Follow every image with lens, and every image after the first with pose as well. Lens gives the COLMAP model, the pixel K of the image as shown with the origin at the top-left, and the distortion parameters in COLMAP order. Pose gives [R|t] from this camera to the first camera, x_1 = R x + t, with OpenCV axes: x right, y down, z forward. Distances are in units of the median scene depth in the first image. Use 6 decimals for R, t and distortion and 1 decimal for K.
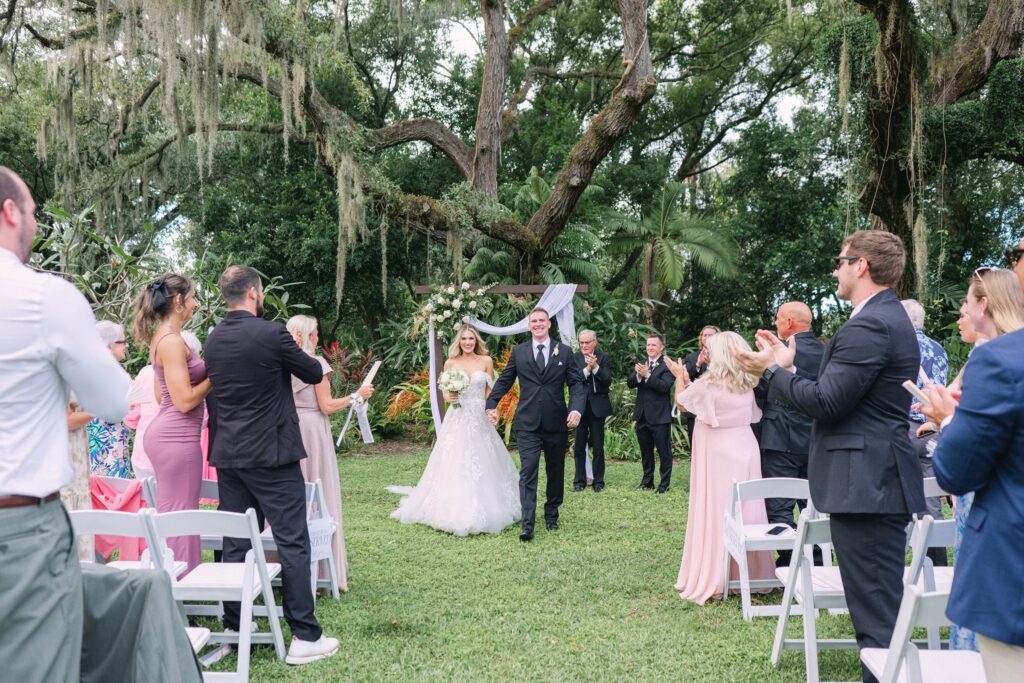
lens RADIAL K [[763.4, 0, 504.2], [0, 763.4, 346.2], [0, 0, 1]] dist [-0.005636, 0.000397]
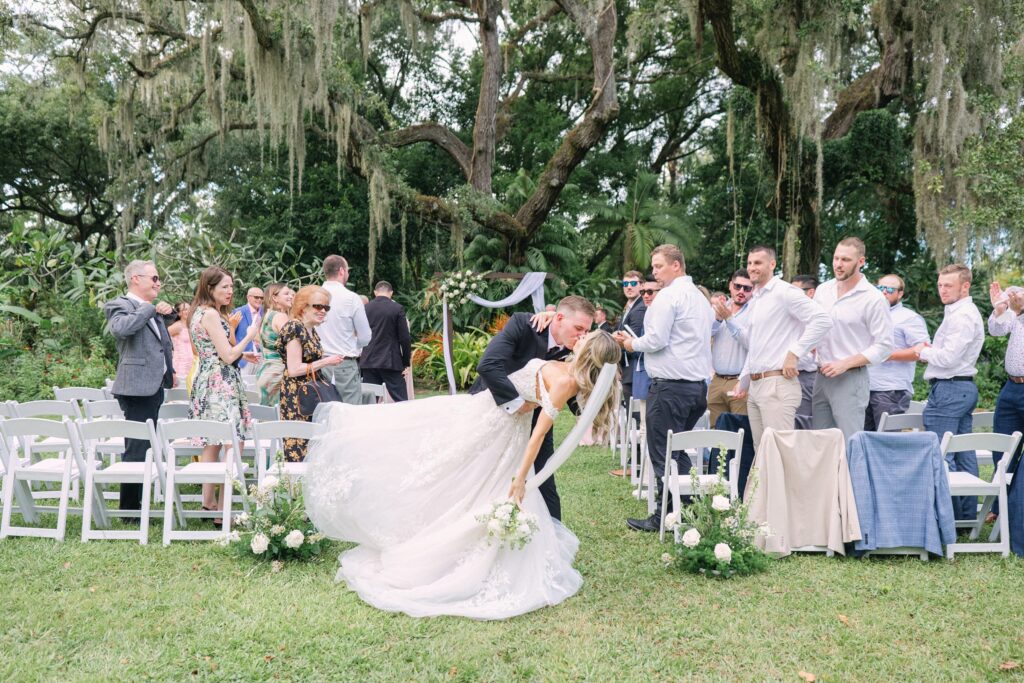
lens RADIAL K [[790.3, 0, 512.0], [0, 790.3, 341.5], [0, 0, 1]] dist [0.004424, 0.000019]
pose [[0.999706, 0.012843, 0.020585, 0.000830], [-0.013488, 0.999414, 0.031470, 0.001262], [-0.020169, -0.031738, 0.999293, -0.256031]]
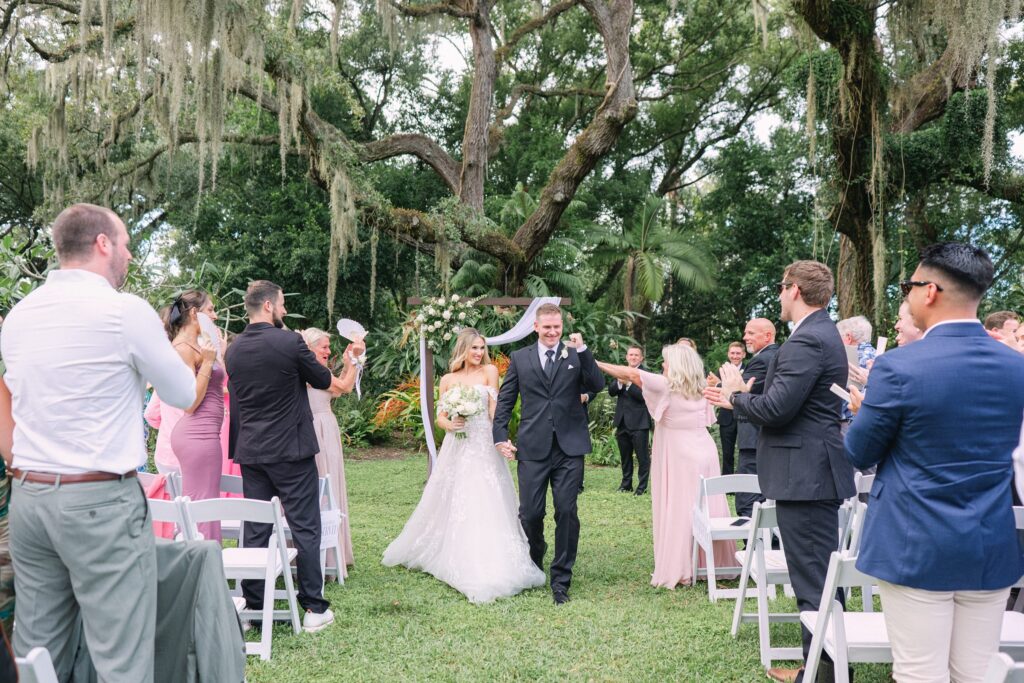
lens RADIAL K [[764.0, 0, 512.0], [0, 764.0, 341.5], [0, 0, 1]] dist [-0.004851, -0.001140]
pose [[0.999413, 0.008216, 0.033254, -0.003701], [-0.007582, 0.999788, -0.019135, 0.000258], [-0.033405, 0.018872, 0.999264, -0.027106]]
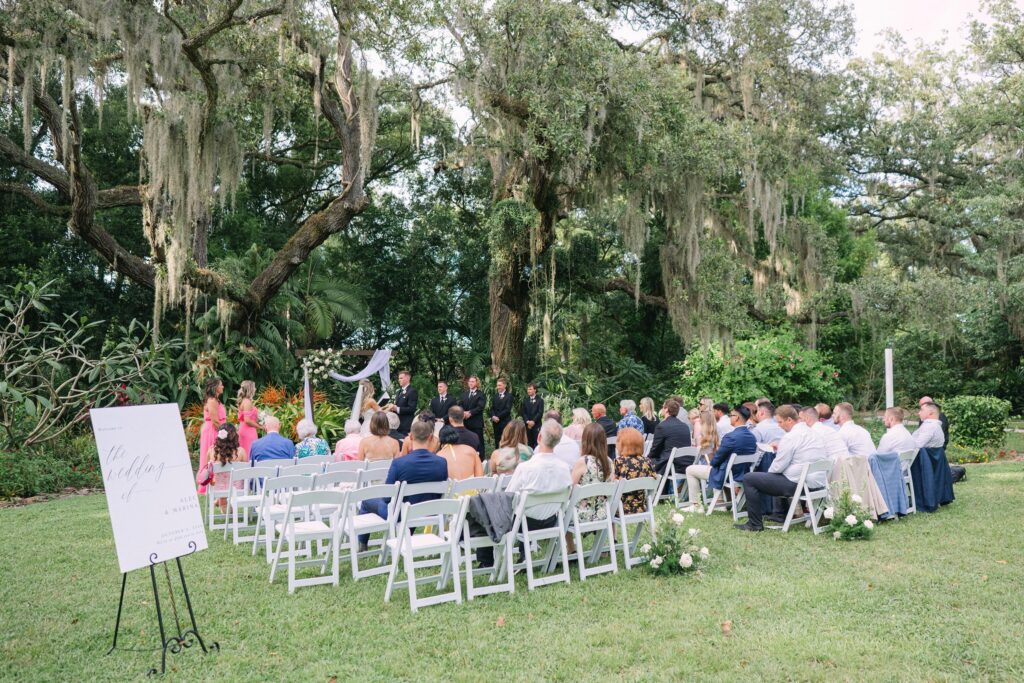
lens RADIAL K [[764.0, 0, 512.0], [0, 764.0, 341.5], [0, 0, 1]] dist [-0.004851, -0.001140]
pose [[0.805868, 0.023118, 0.591643, -0.348023], [0.006300, 0.998846, -0.047610, -0.010549], [-0.592061, 0.042094, 0.804793, -0.247082]]
